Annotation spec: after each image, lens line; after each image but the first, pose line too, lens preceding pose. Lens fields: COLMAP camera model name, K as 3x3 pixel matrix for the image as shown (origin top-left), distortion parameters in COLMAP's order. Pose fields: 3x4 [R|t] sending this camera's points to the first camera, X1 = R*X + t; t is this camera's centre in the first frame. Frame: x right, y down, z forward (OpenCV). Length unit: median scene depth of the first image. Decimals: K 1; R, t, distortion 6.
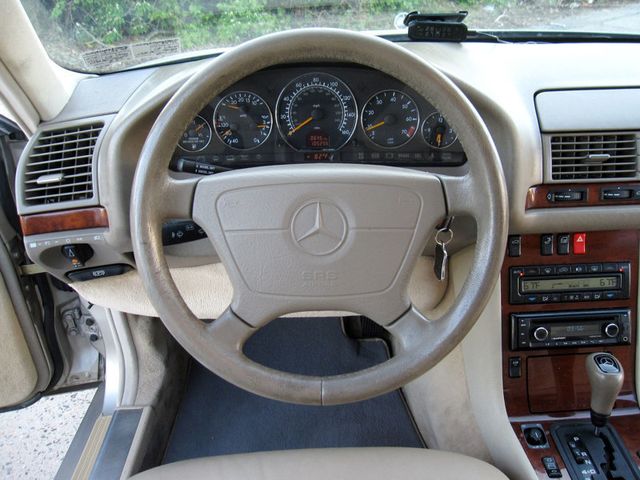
lens RADIAL K [[525.3, 0, 320.0], [0, 525.3, 240.0], [0, 0, 1]] dist [-0.078088, 0.039204]
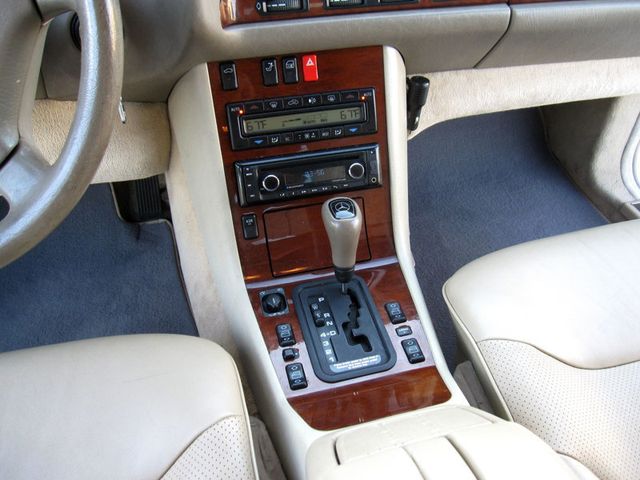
lens RADIAL K [[525.3, 0, 320.0], [0, 525.3, 240.0], [0, 0, 1]] dist [-0.078088, 0.039204]
pose [[0.972615, -0.123128, 0.197130, 0.326888], [0.080650, 0.974240, 0.210600, 0.100098], [-0.217983, -0.188934, 0.957490, 0.163660]]
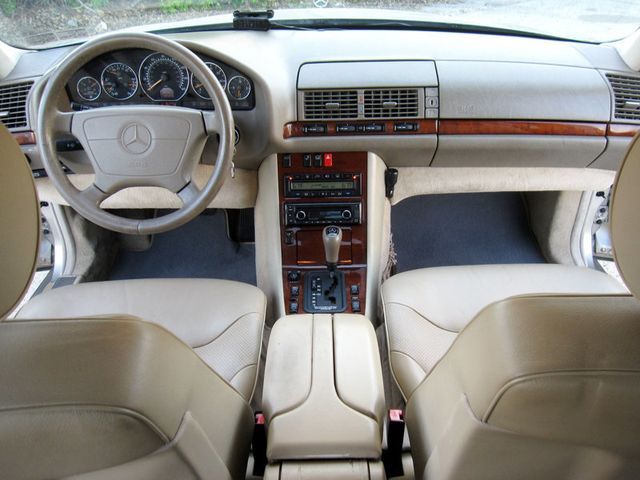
lens RADIAL K [[525.3, 0, 320.0], [0, 525.3, 240.0], [0, 0, 1]] dist [-0.078088, 0.039204]
pose [[0.999756, 0.020861, -0.007256, 0.500686], [-0.020358, 0.997769, 0.063580, 0.153077], [0.008566, -0.063417, 0.997950, -0.643216]]
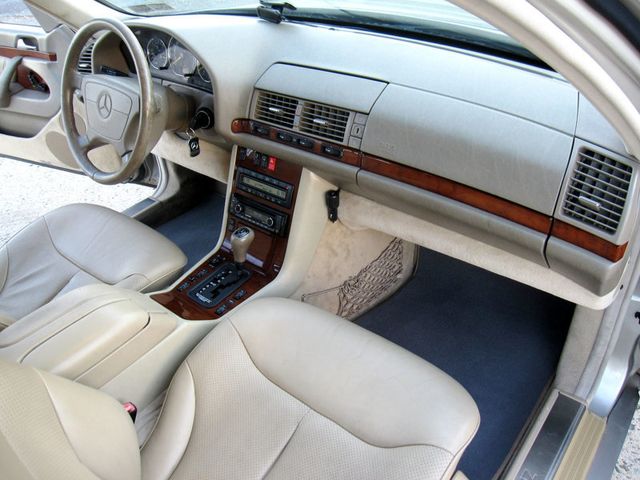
lens RADIAL K [[525.3, 0, 320.0], [0, 525.3, 240.0], [0, 0, 1]] dist [-0.078088, 0.039204]
pose [[0.754499, 0.363313, -0.546566, 1.596533], [-0.280239, 0.931406, 0.232271, -0.192026], [0.593462, -0.022079, 0.804559, -0.211144]]
